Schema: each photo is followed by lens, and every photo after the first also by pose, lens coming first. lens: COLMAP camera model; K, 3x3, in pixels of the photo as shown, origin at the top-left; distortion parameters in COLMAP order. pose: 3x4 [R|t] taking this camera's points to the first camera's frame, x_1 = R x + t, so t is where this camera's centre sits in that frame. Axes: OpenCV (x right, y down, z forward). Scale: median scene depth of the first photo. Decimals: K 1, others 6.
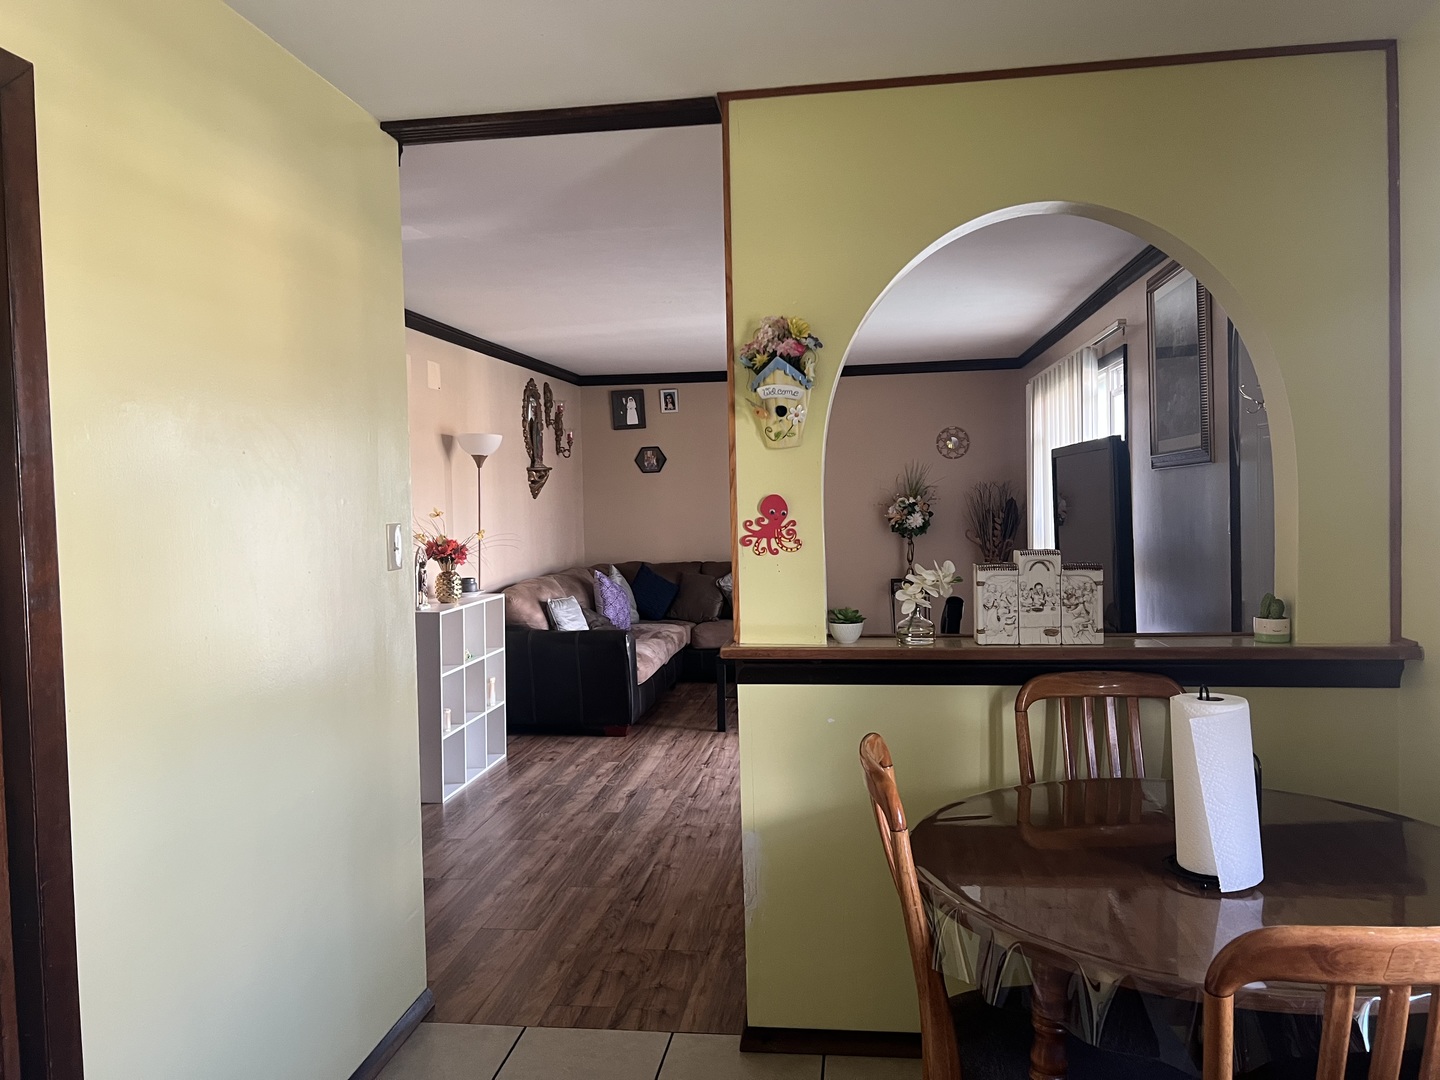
lens RADIAL K [[1110.1, 0, 720.4], [0, 1110.1, 538.8], [0, 0, 1]] dist [0.073570, -0.102955]
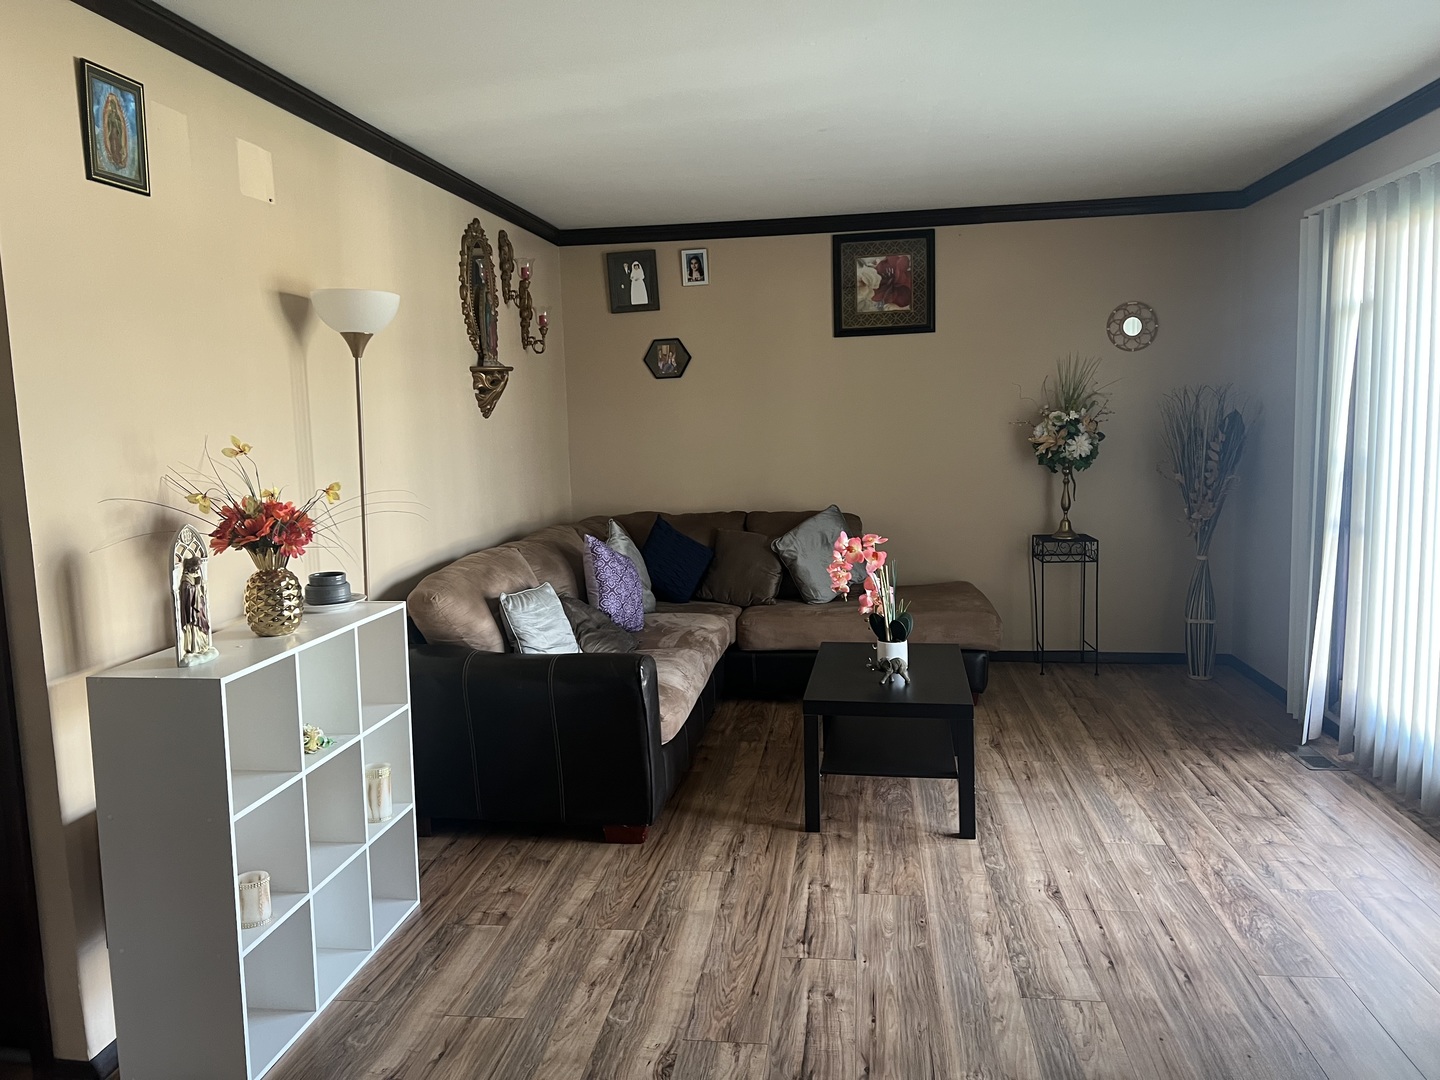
lens RADIAL K [[1110.1, 0, 716.8], [0, 1110.1, 538.8], [0, 0, 1]] dist [0.073570, -0.102955]
pose [[0.999970, -0.007623, -0.001668, -0.038035], [0.007722, 0.997416, 0.071424, -0.012143], [0.001119, -0.071434, 0.997445, 0.378680]]
